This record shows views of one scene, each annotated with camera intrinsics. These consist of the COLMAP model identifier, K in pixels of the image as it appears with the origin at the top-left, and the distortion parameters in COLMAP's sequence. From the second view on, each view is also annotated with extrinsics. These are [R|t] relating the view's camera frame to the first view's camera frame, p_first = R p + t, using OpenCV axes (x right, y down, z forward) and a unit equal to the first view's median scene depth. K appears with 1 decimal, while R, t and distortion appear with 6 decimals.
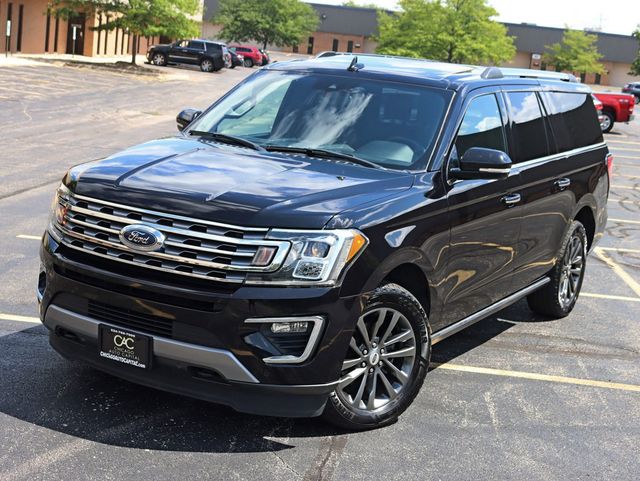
lens RADIAL K [[992.9, 0, 320.0], [0, 992.9, 240.5], [0, 0, 1]] dist [0.009554, 0.045068]
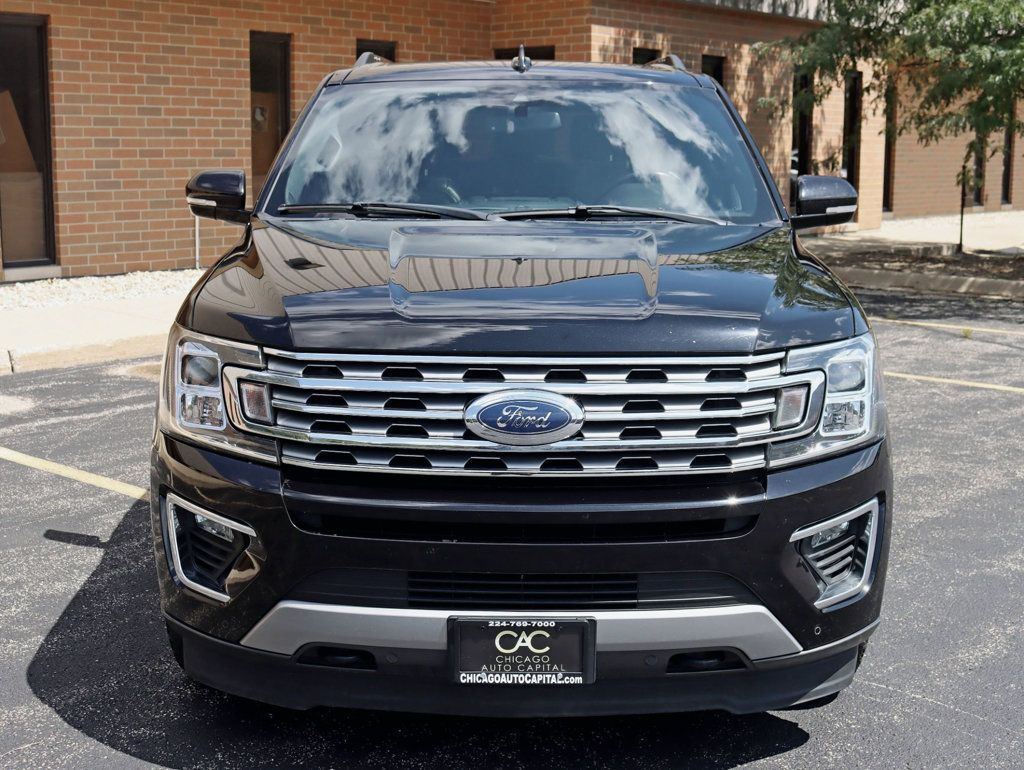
lens RADIAL K [[1355.5, 0, 512.0], [0, 1355.5, 385.0], [0, 0, 1]] dist [-0.076338, 0.007902]
pose [[0.865023, -0.169897, 0.472091, -0.491156], [0.157187, 0.985322, 0.066582, -0.061948], [-0.476473, 0.016612, 0.879032, 0.445311]]
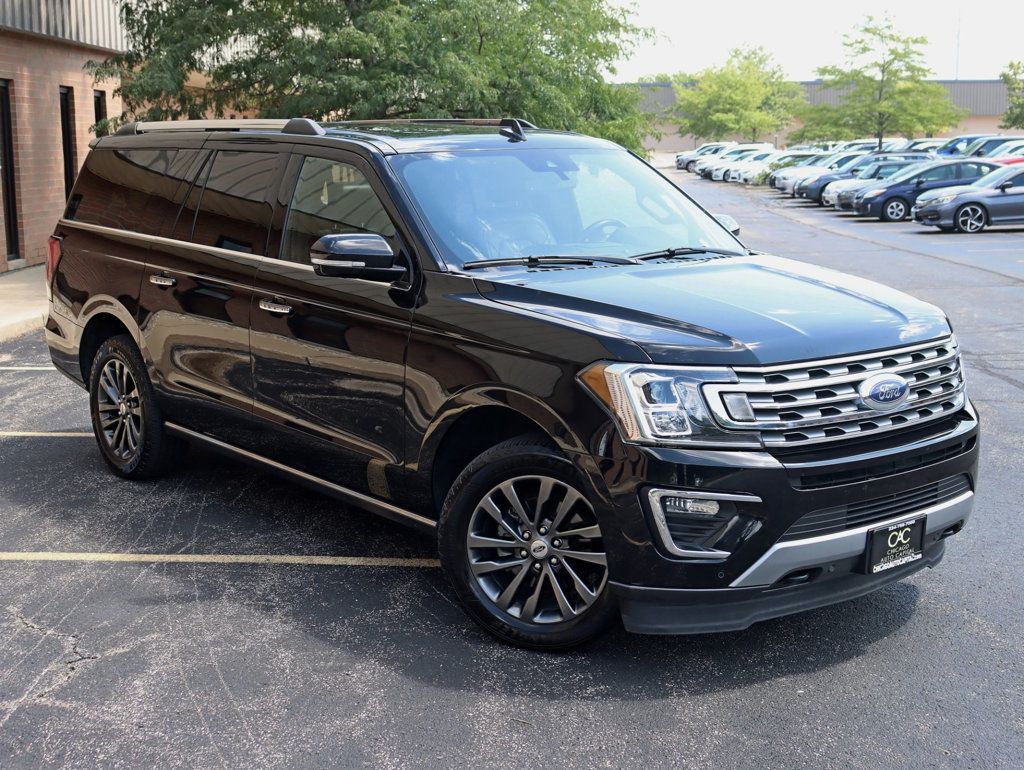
lens RADIAL K [[1359.6, 0, 512.0], [0, 1359.6, 385.0], [0, 0, 1]] dist [-0.040989, -0.043504]
pose [[0.381535, -0.250486, 0.889769, -1.168751], [0.205921, 0.961427, 0.182359, -0.244749], [-0.901126, 0.113645, 0.418398, 0.843831]]
